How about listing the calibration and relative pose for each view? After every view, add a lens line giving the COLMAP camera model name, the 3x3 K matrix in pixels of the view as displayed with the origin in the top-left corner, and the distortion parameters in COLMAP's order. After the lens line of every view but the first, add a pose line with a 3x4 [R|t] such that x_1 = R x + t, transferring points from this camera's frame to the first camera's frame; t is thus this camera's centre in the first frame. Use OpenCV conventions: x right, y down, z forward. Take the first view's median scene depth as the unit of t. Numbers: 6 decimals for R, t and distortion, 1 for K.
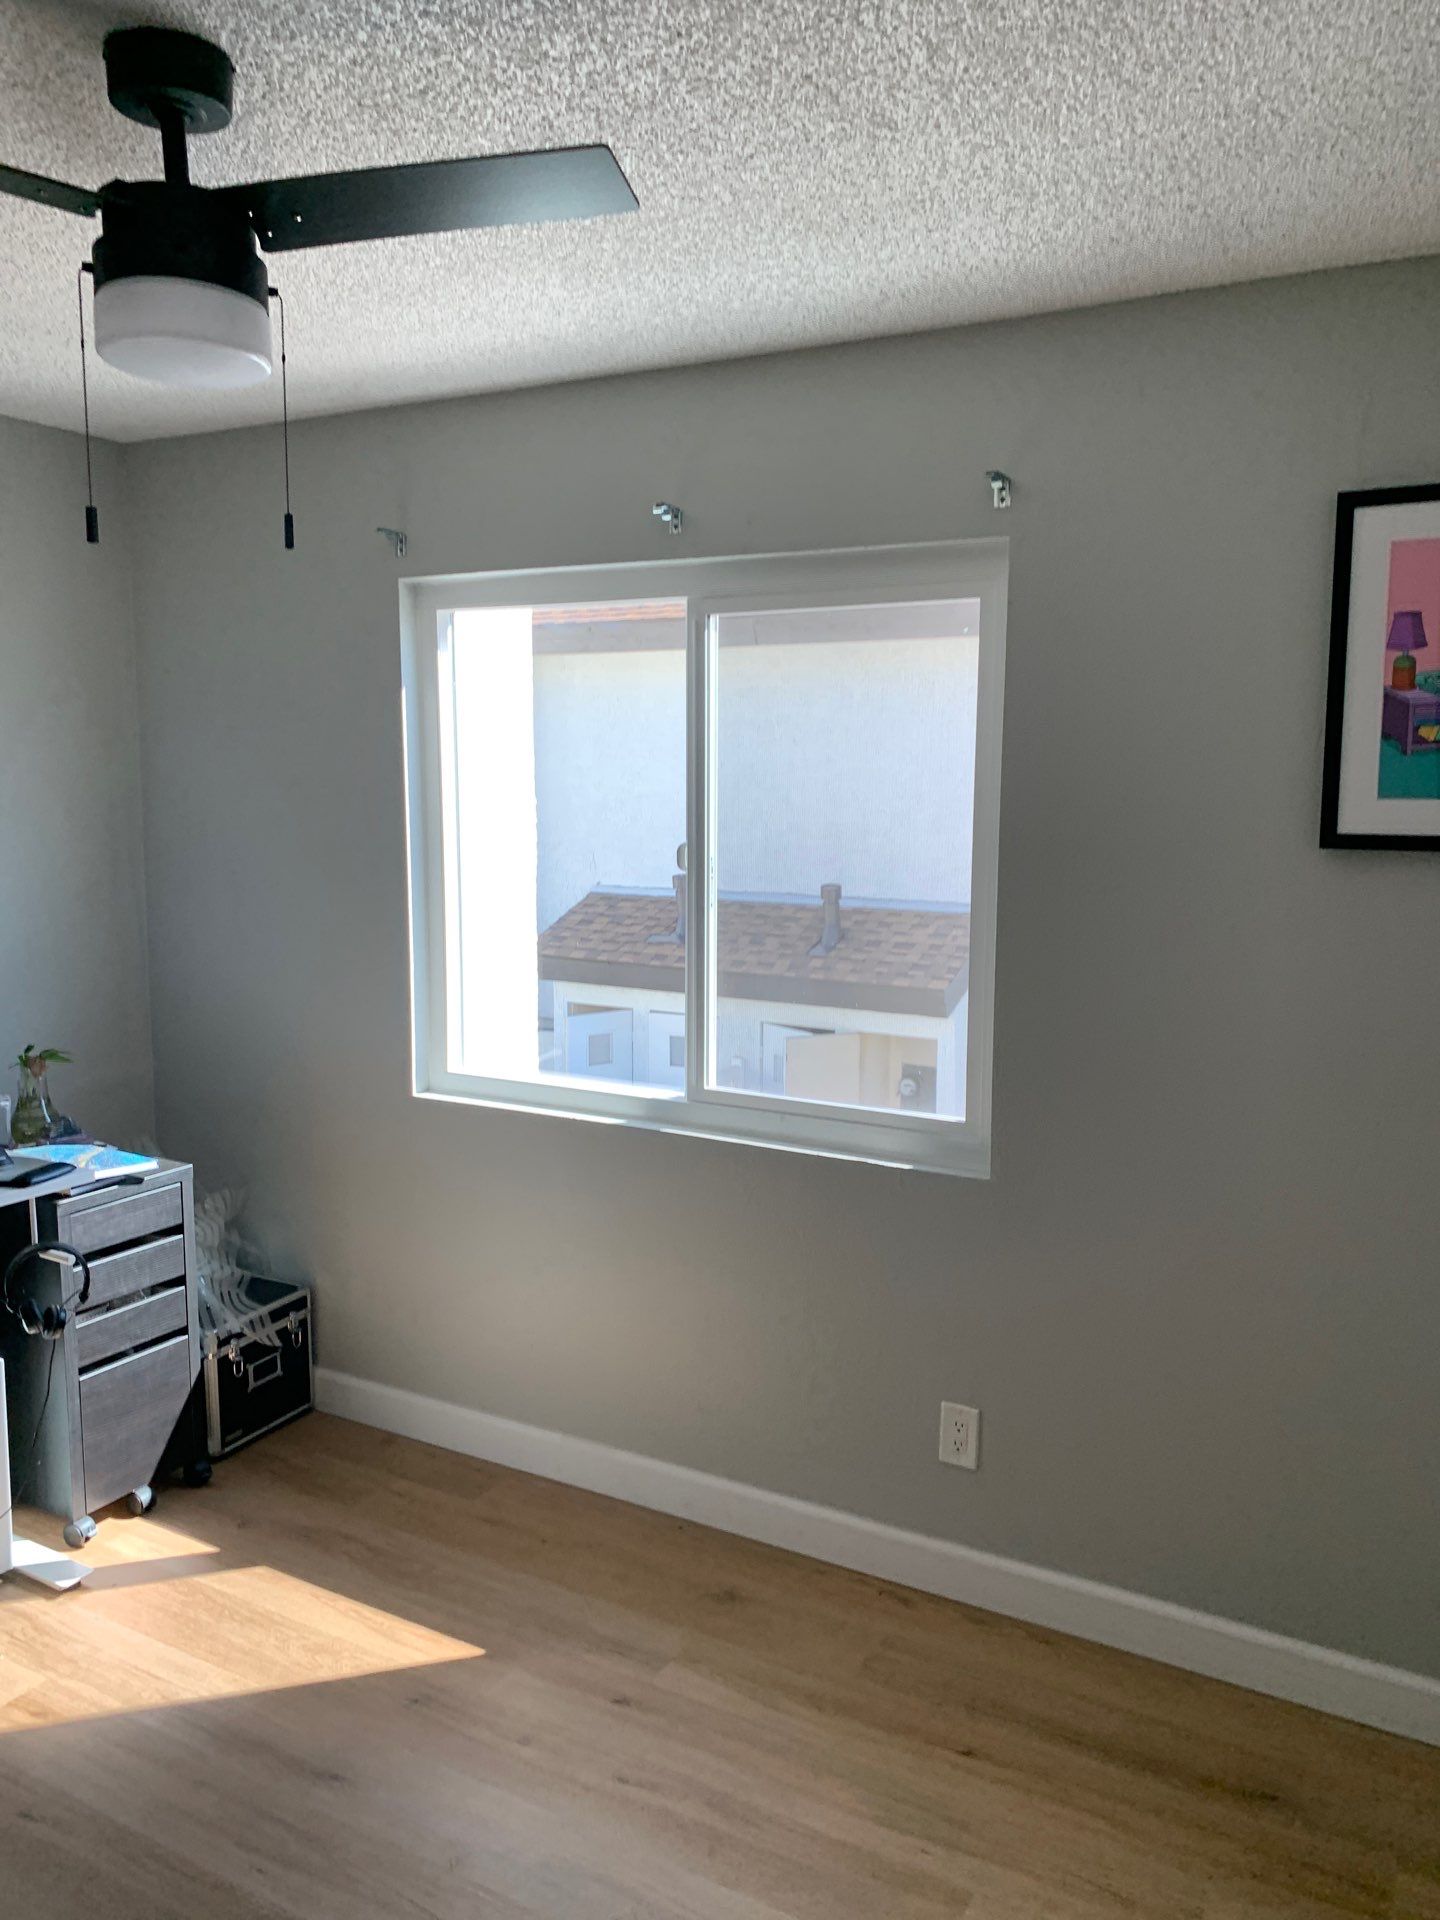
lens RADIAL K [[1499.5, 0, 721.1], [0, 1499.5, 942.8], [0, 0, 1]] dist [0.010862, 0.004905]
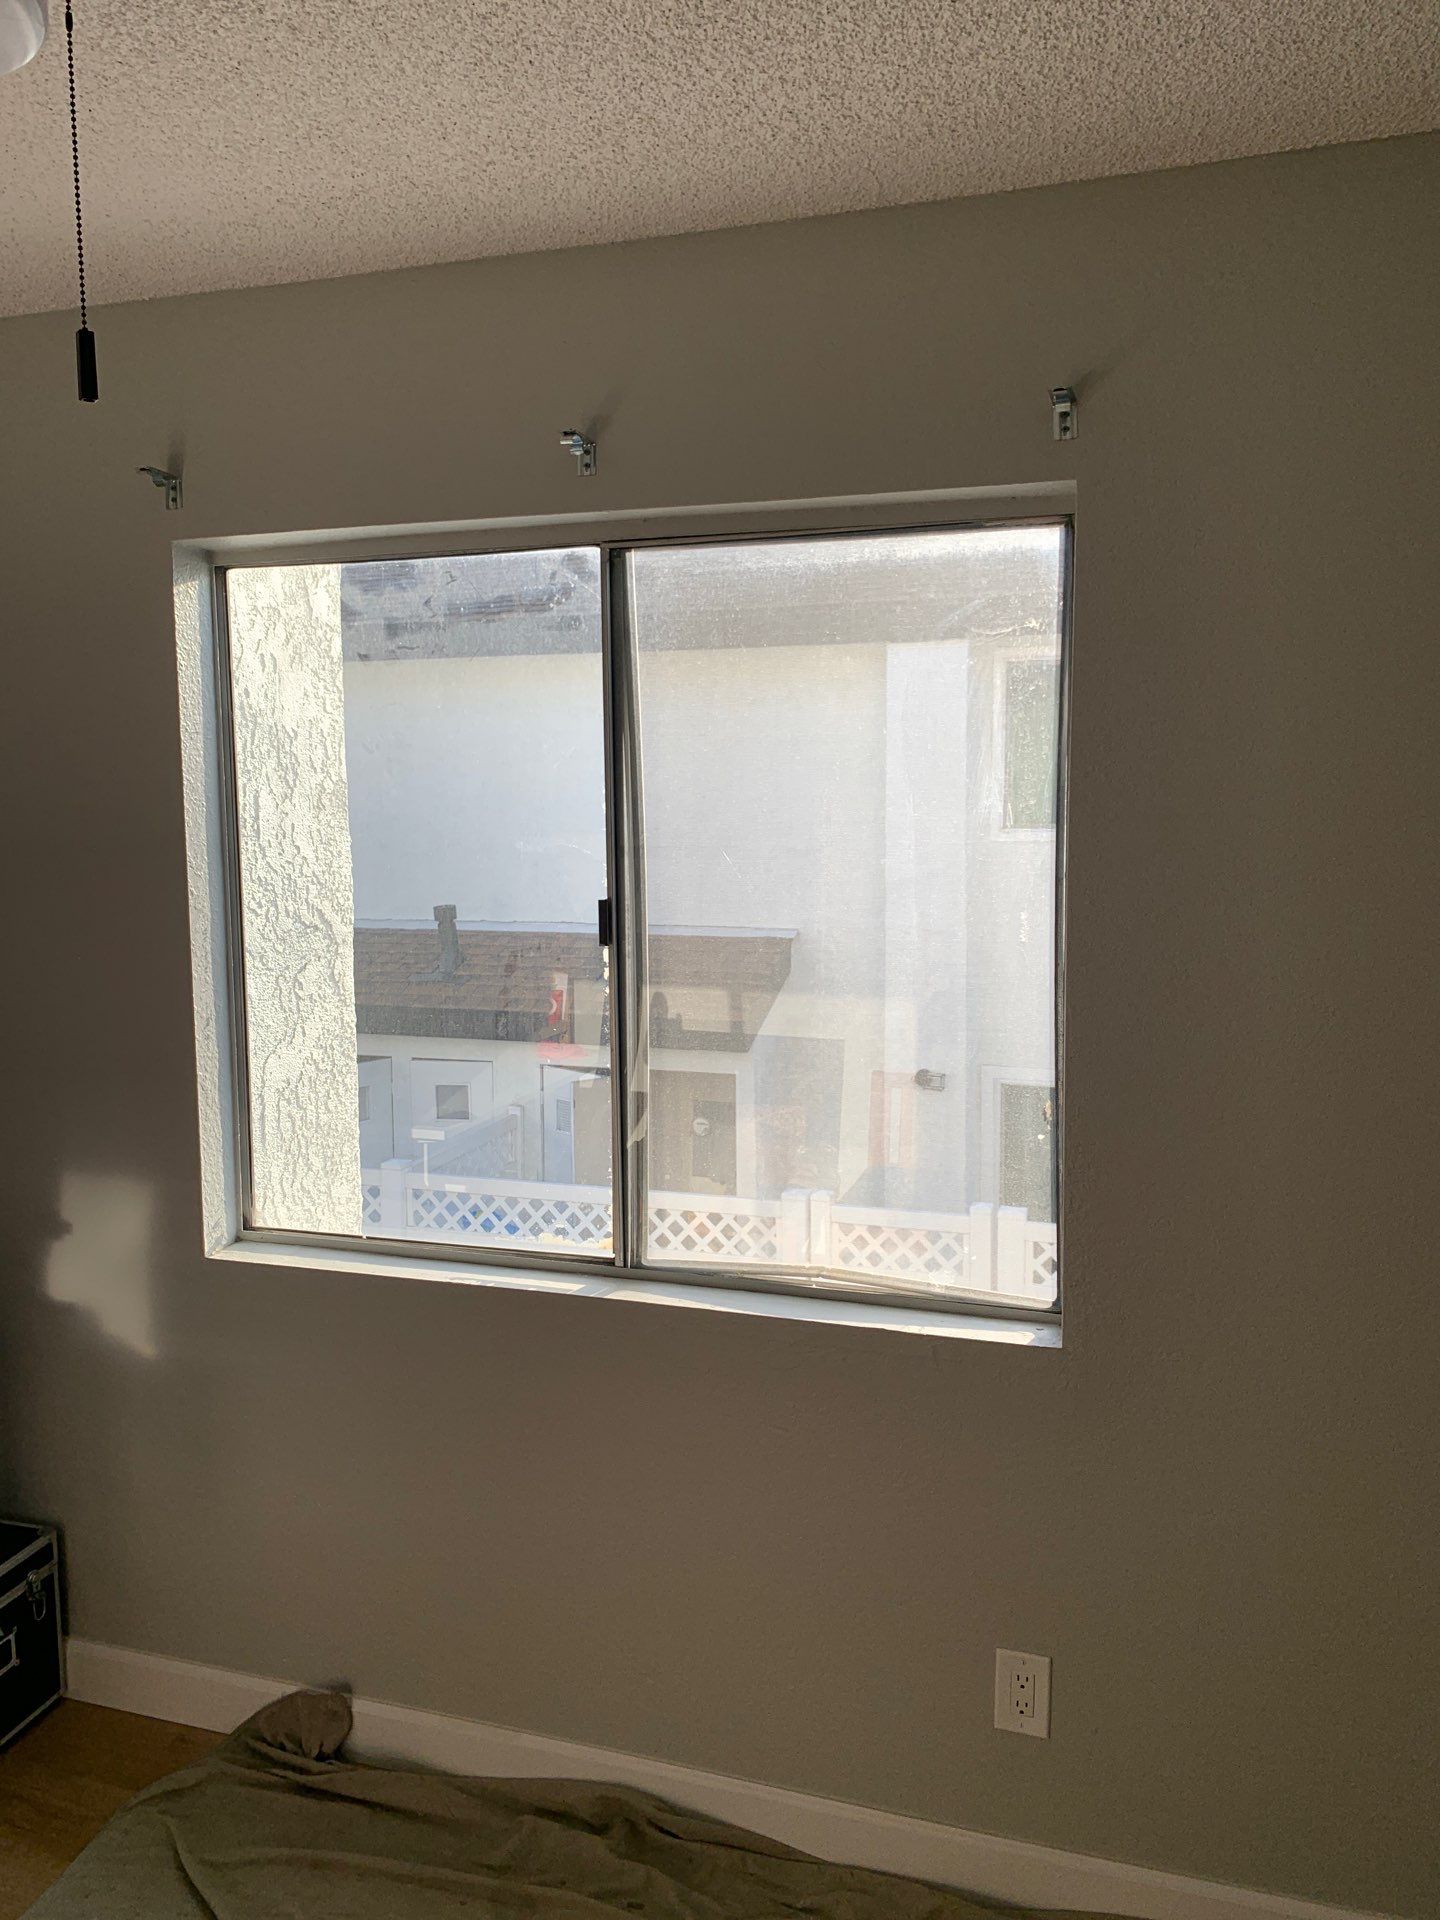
lens RADIAL K [[1476.3, 0, 721.5], [0, 1476.3, 916.1], [0, 0, 1]] dist [0.007648, 0.005193]
pose [[0.980188, -0.032525, 0.195382, -0.113455], [0.037397, 0.999074, -0.021297, -0.042930], [-0.194509, 0.028182, 0.980496, 0.295092]]
